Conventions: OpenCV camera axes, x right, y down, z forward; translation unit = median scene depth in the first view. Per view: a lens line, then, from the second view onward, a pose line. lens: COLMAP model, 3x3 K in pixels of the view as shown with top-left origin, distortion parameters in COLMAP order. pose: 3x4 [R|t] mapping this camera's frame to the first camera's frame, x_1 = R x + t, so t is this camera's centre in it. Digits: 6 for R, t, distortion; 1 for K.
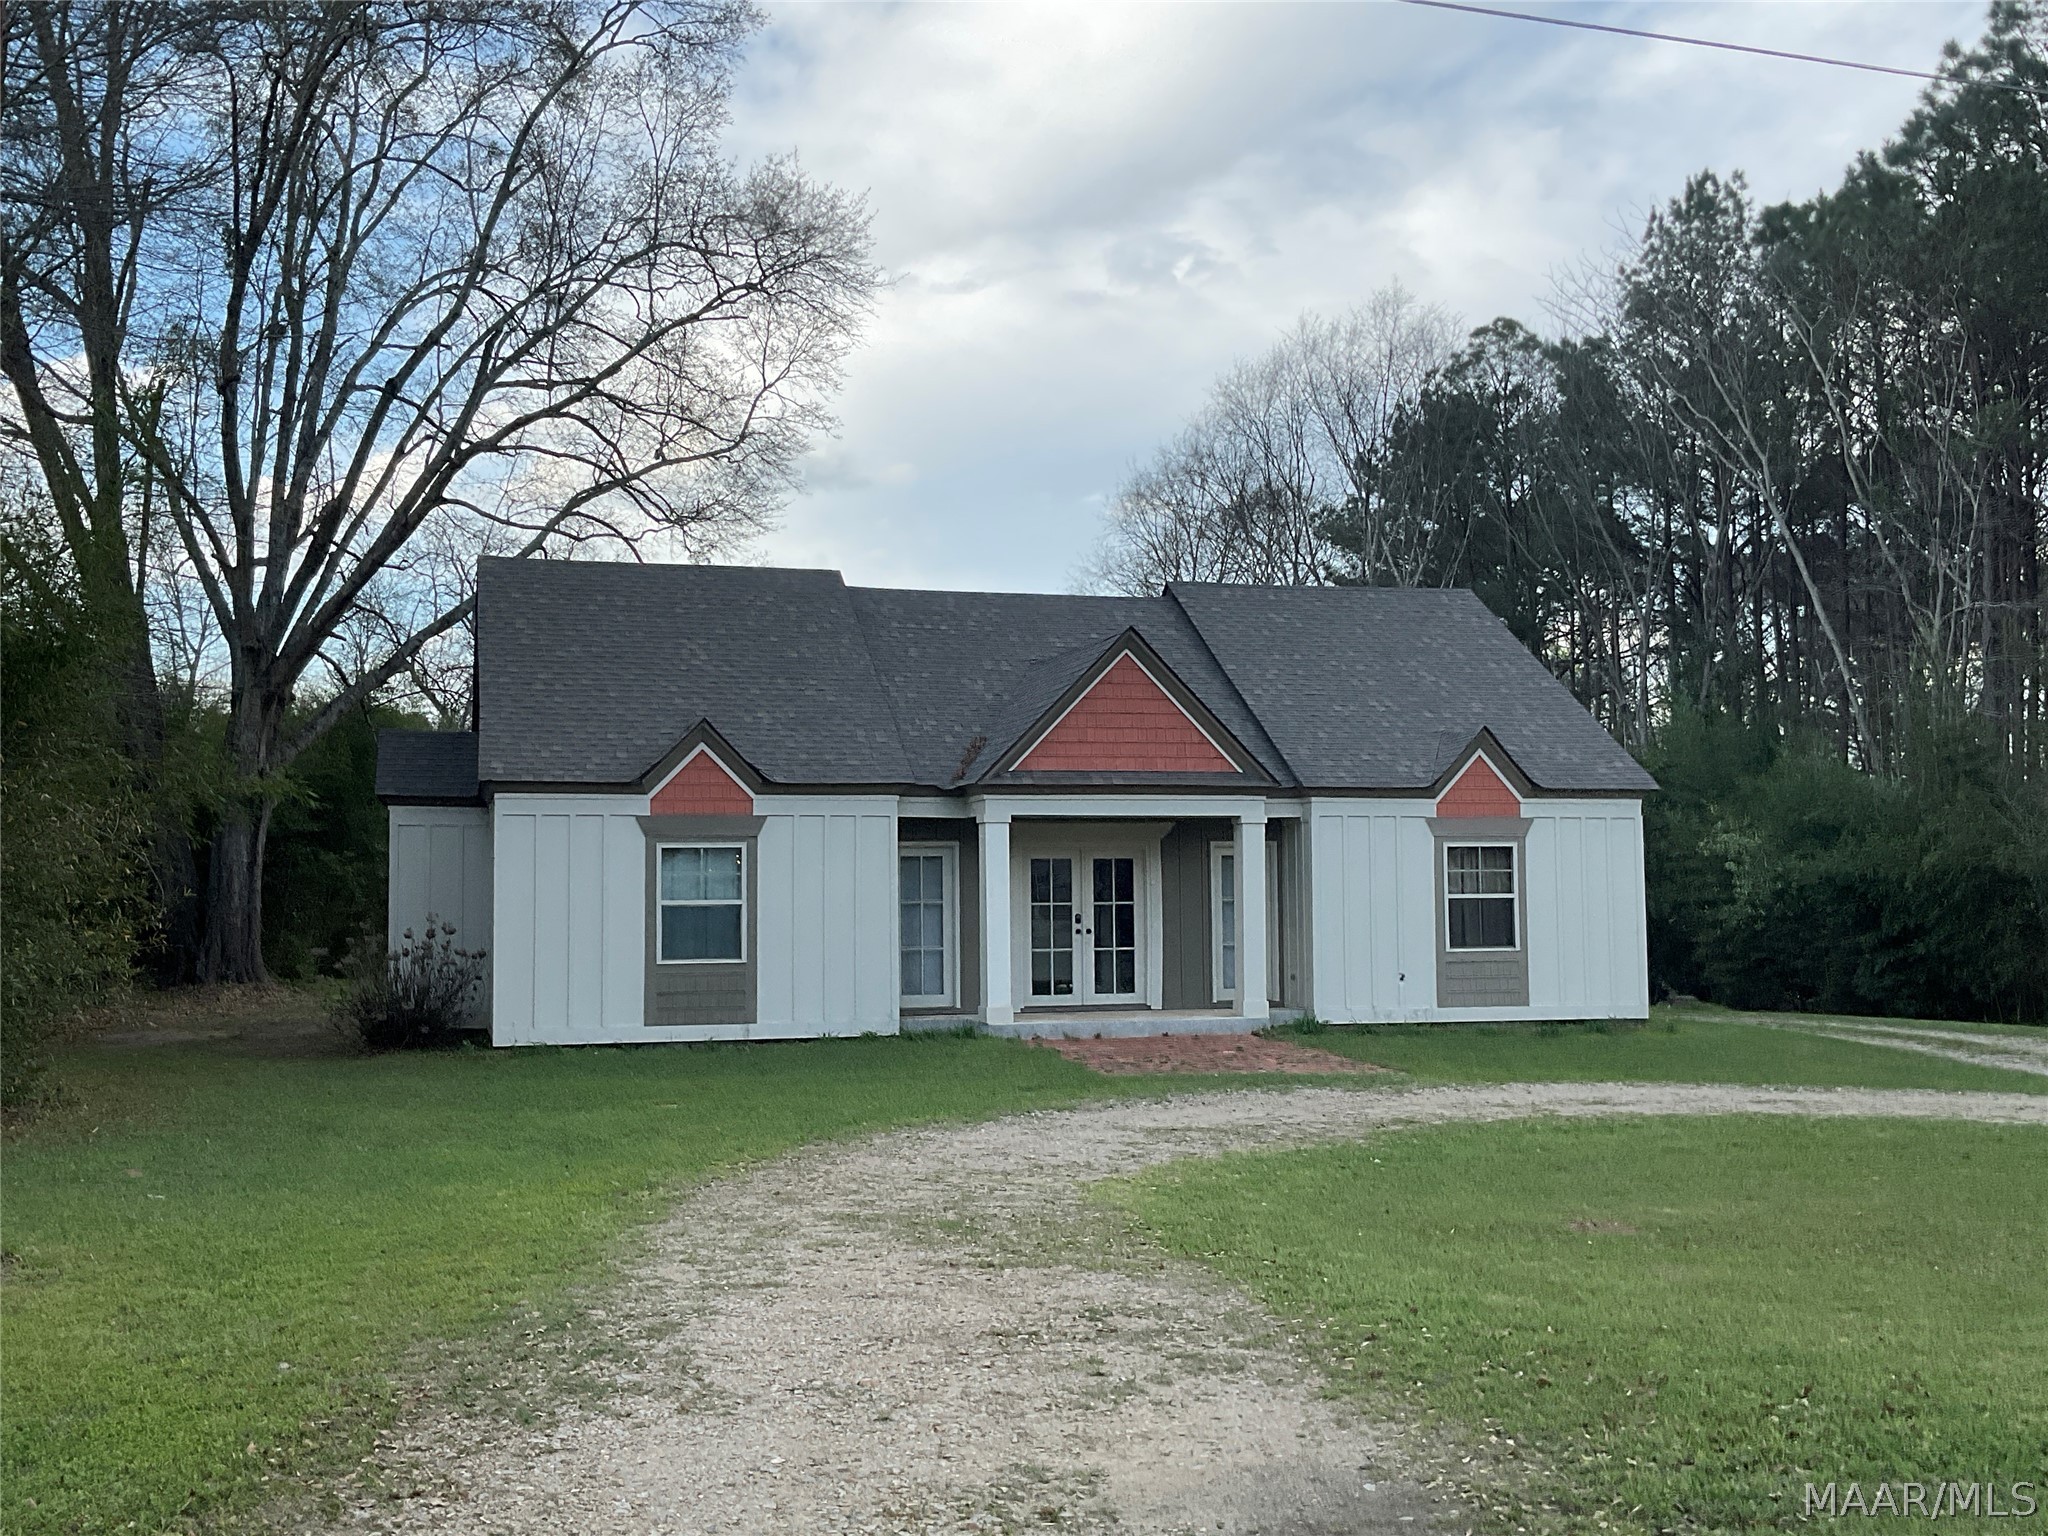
lens RADIAL K [[2132.5, 0, 988.8], [0, 2132.5, 768.2], [0, 0, 1]] dist [0.133122, -0.001793]
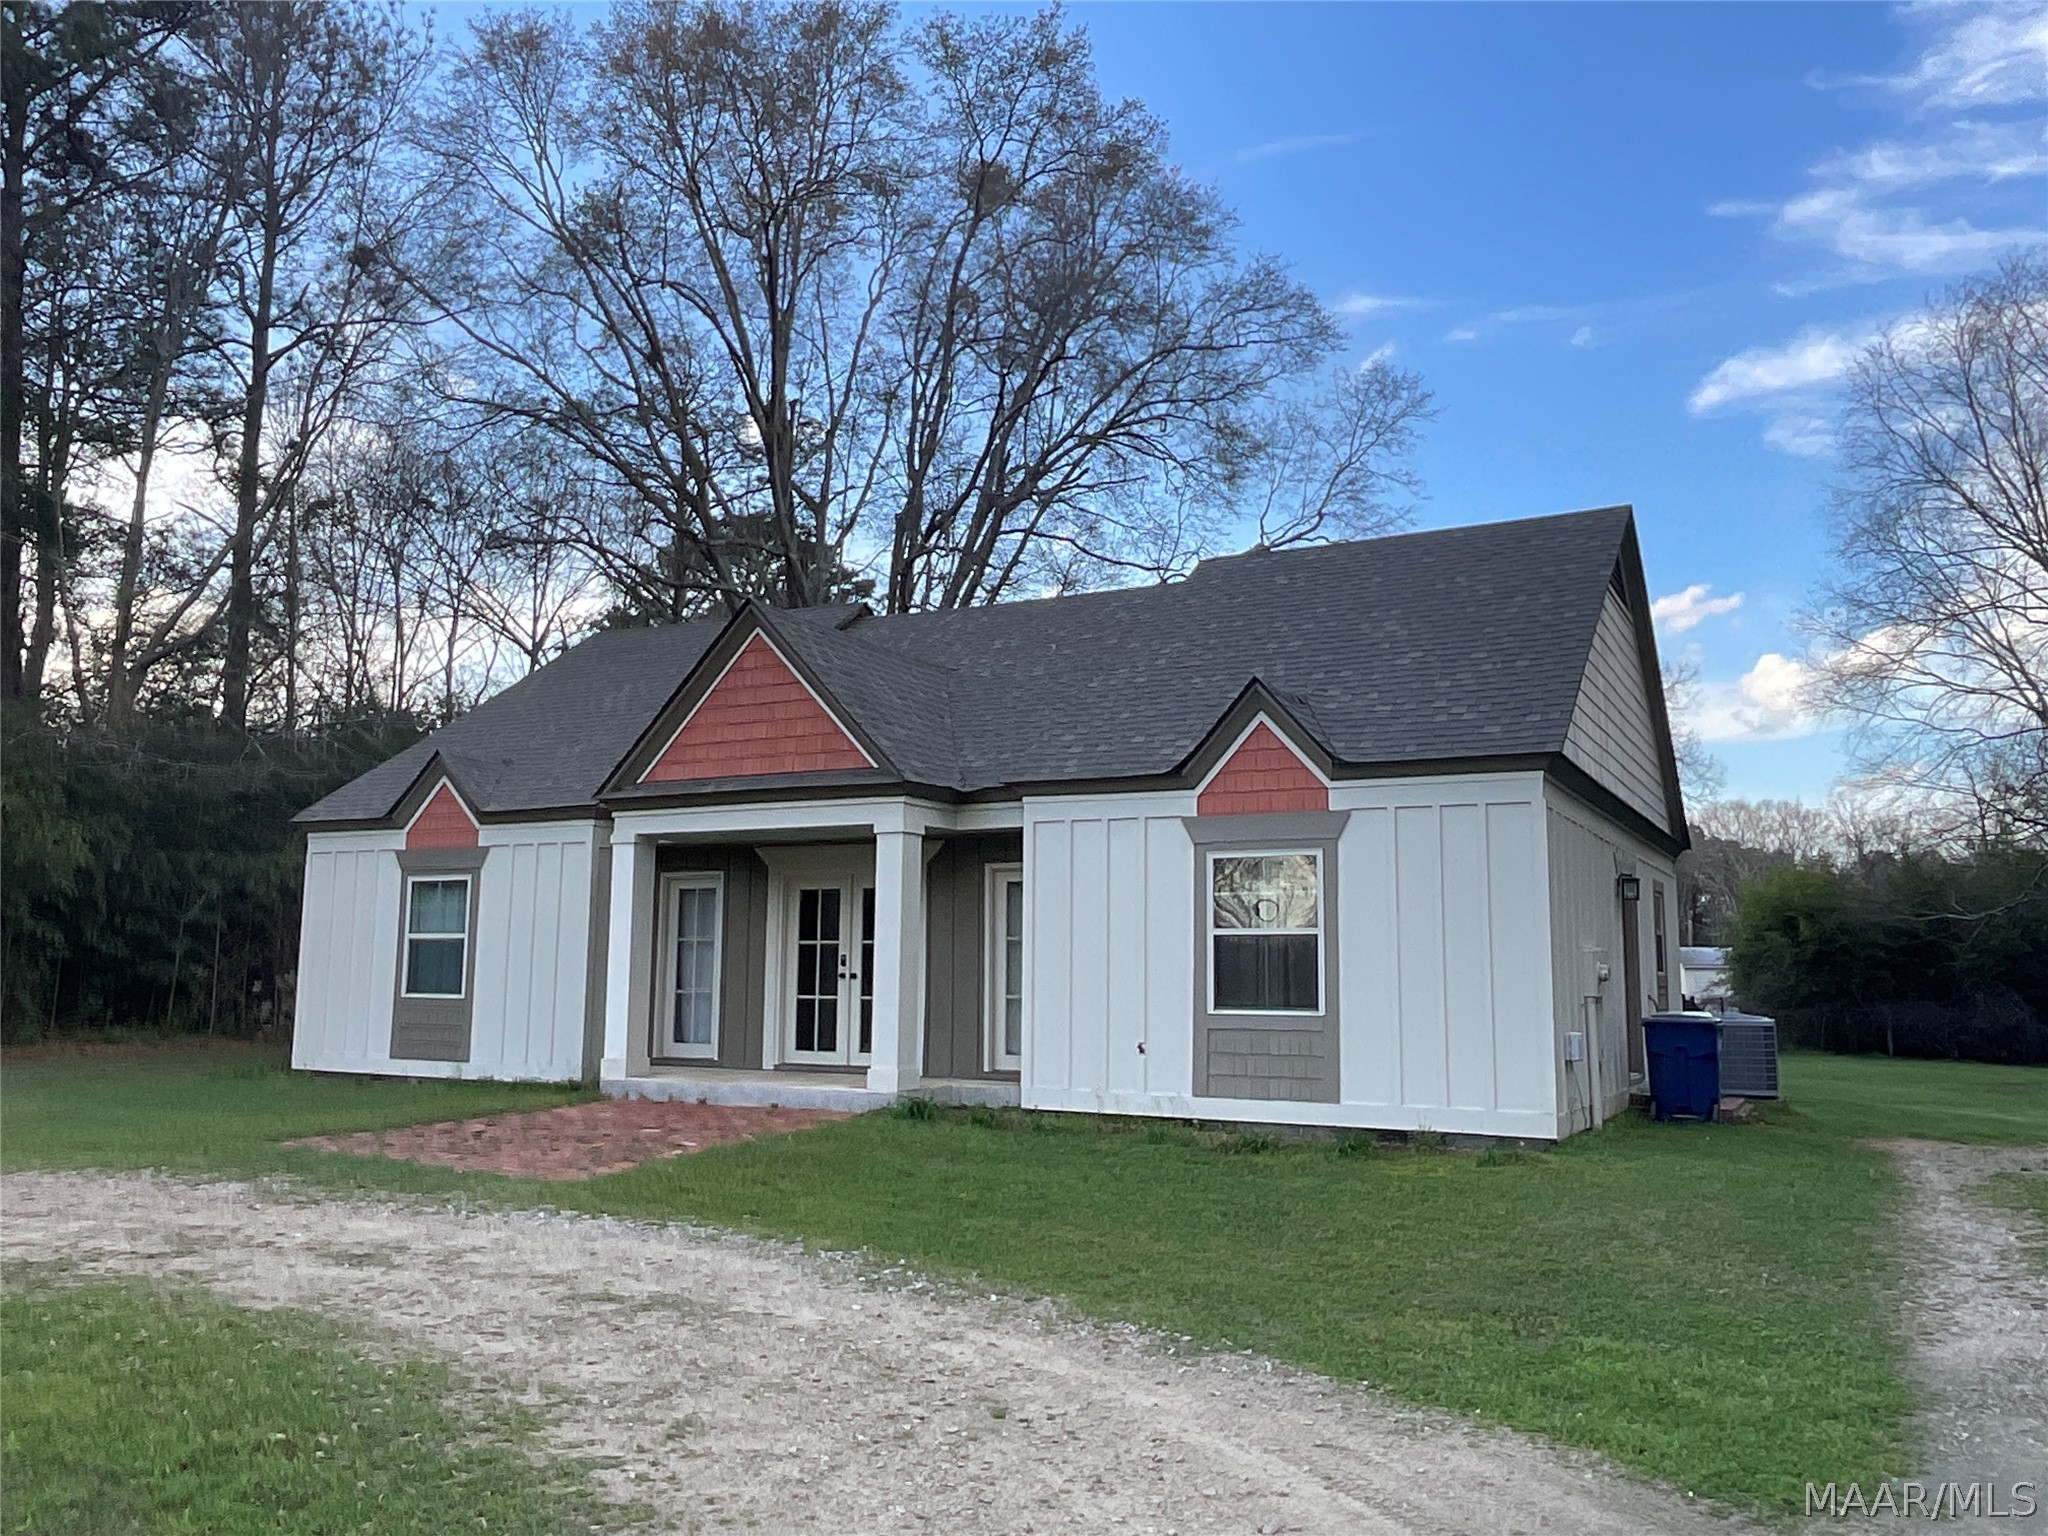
lens RADIAL K [[1570.8, 0, 1027.4], [0, 1570.8, 778.2], [0, 0, 1]] dist [-0.013246, -0.012052]
pose [[0.732699, -0.066341, -0.677312, 0.535917], [0.033372, 0.997542, -0.061606, 0.041798], [0.679734, 0.022535, 0.733112, 0.626078]]
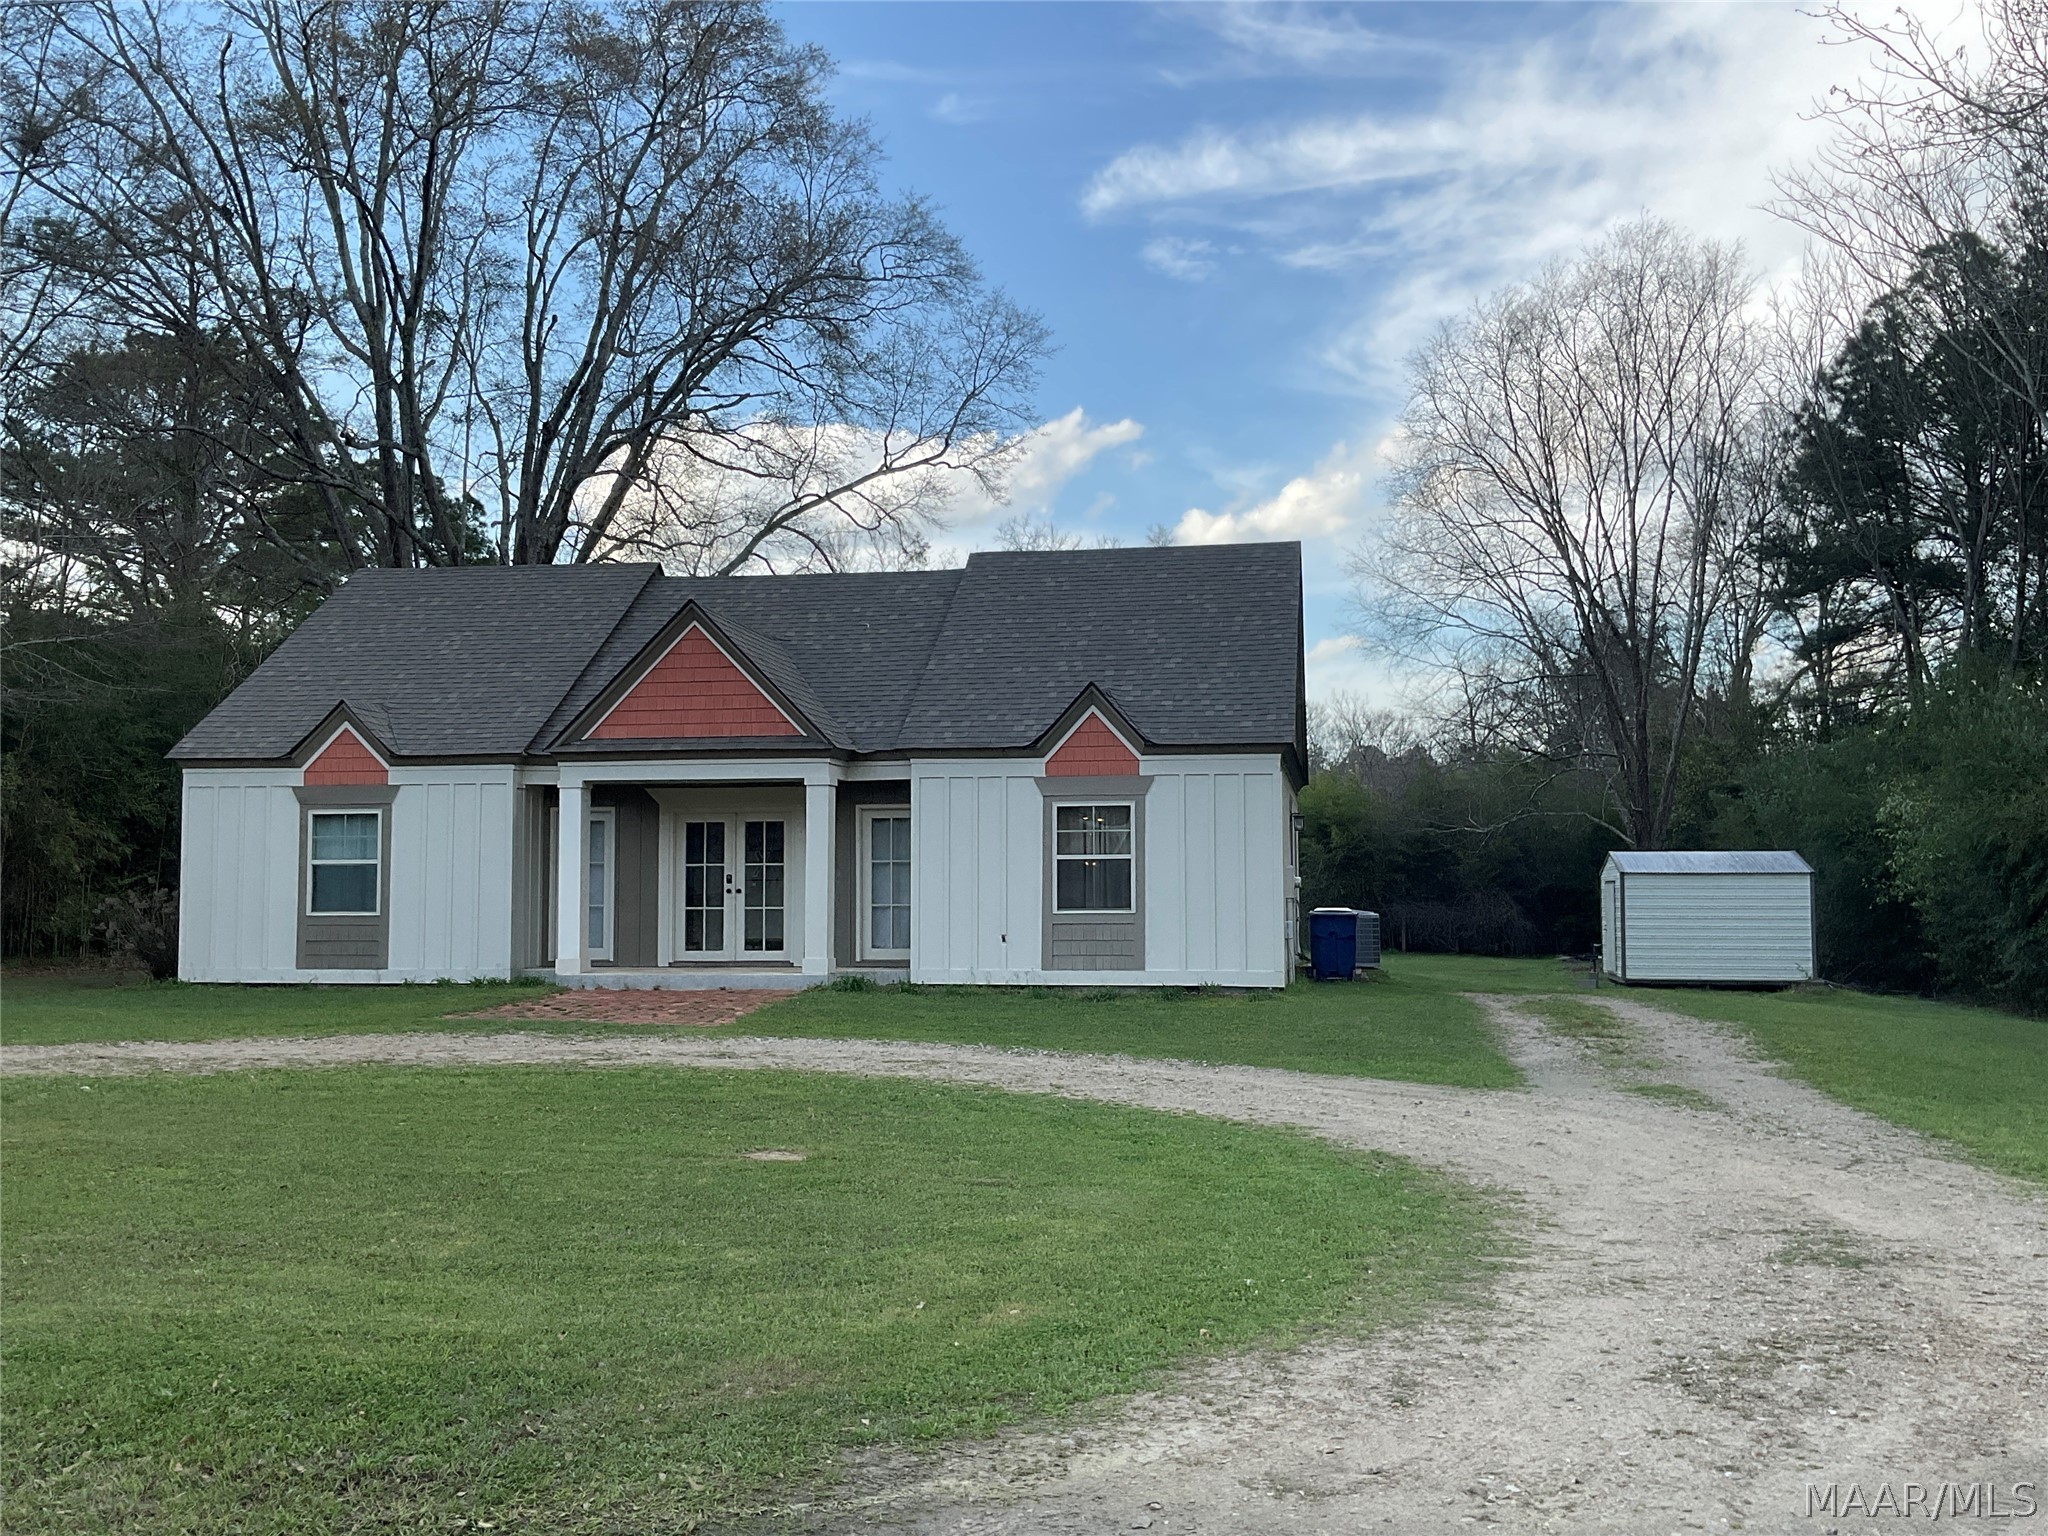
lens RADIAL K [[1975.4, 0, 1024.0], [0, 1975.4, 768.0], [0, 0, 1]] dist [-0.000032, 0.001672]
pose [[0.914705, -0.015478, -0.403825, 0.593246], [0.023340, 0.999622, 0.014555, 0.005857], [0.403447, -0.022739, 0.914720, 0.179997]]
